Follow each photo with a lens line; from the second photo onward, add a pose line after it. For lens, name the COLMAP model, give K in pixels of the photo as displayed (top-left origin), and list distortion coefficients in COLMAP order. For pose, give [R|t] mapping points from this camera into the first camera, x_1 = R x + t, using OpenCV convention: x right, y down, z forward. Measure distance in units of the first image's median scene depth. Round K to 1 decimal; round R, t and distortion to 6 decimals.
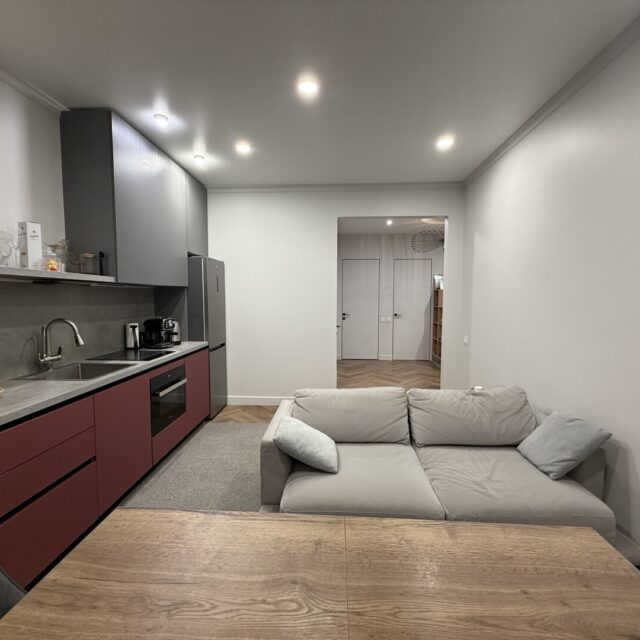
lens RADIAL K [[337.8, 0, 316.5], [0, 337.8, 321.0], [0, 0, 1]] dist [-0.000052, 0.000130]
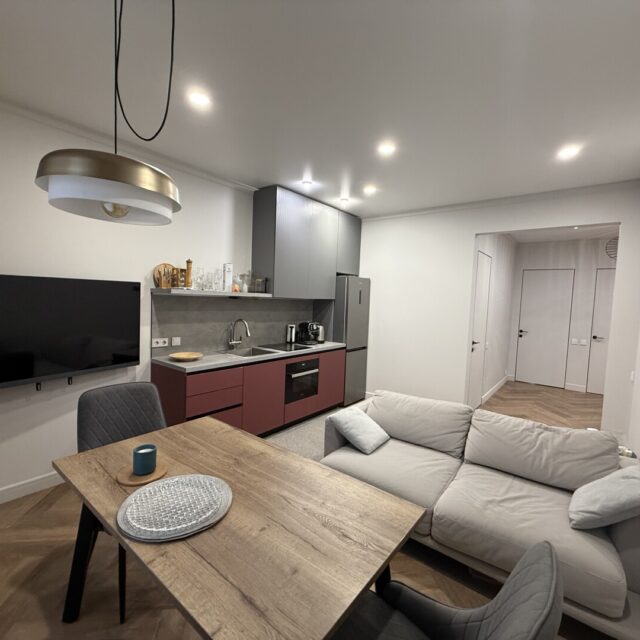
lens RADIAL K [[337.8, 0, 316.5], [0, 337.8, 321.0], [0, 0, 1]] dist [-0.000052, 0.000130]
pose [[0.817282, 0.068171, -0.572191, 0.428438], [-0.077558, 0.996956, 0.007999, -0.034596], [0.570995, 0.037840, 0.820081, -0.127550]]
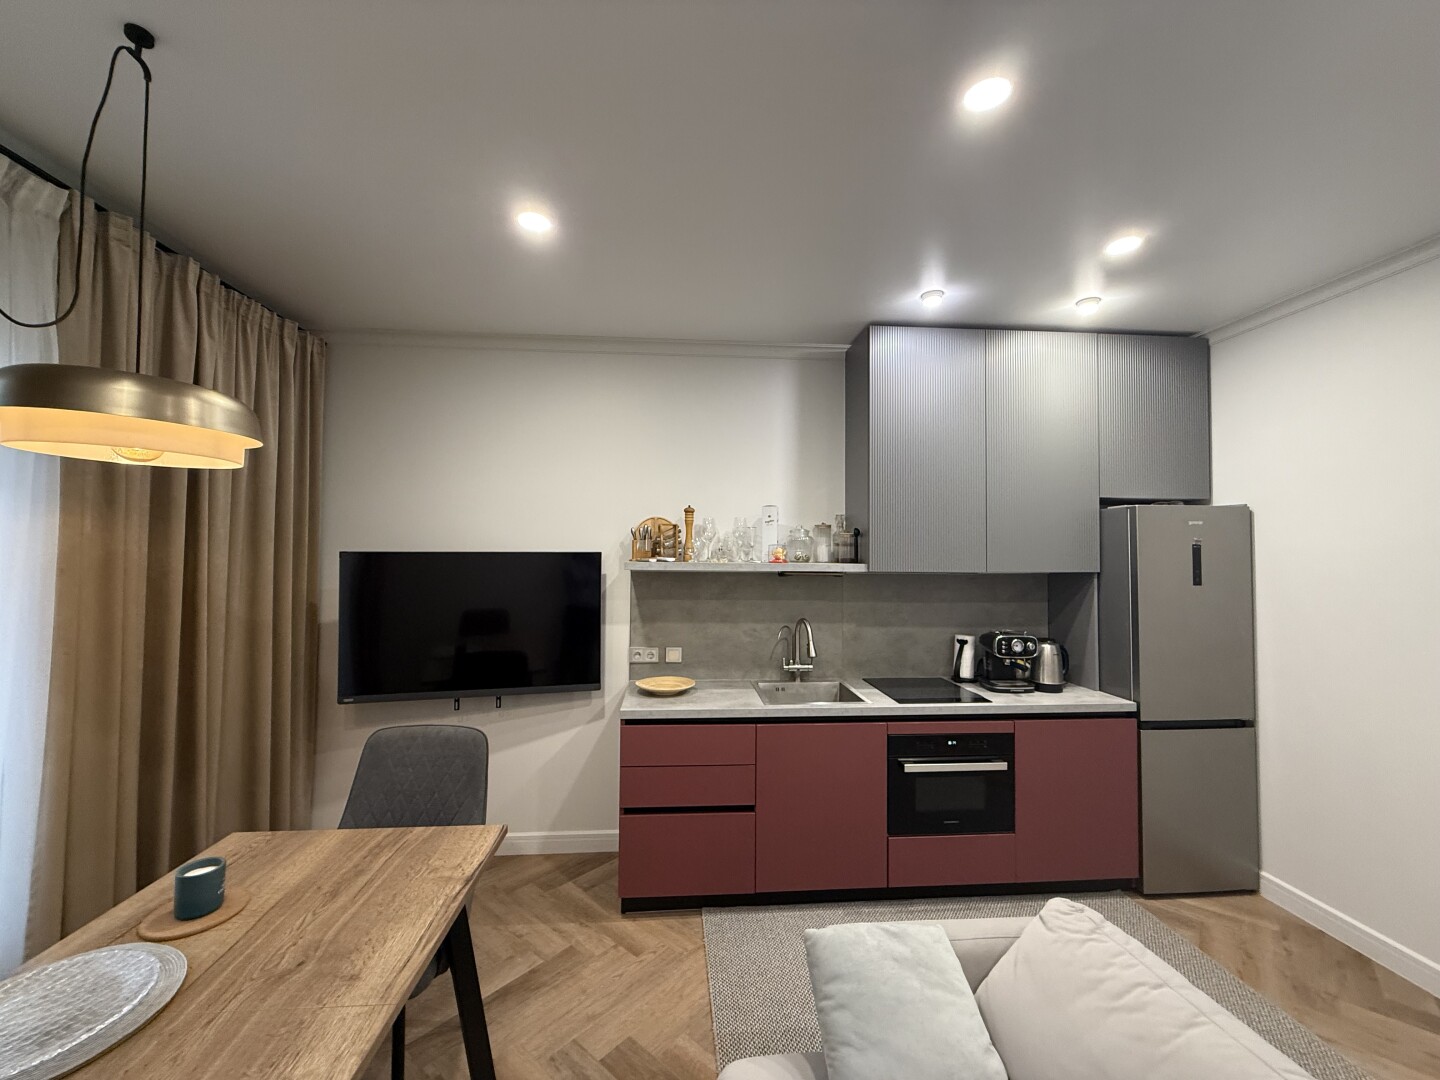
lens RADIAL K [[570.7, 0, 714.3], [0, 570.7, 539.5], [0, 0, 1]] dist [-0.000075, 0.000118]
pose [[0.127871, -0.028689, -0.991376, 0.470265], [-0.077156, 0.996265, -0.038782, -0.107027], [0.988785, 0.081449, 0.125180, 0.529818]]
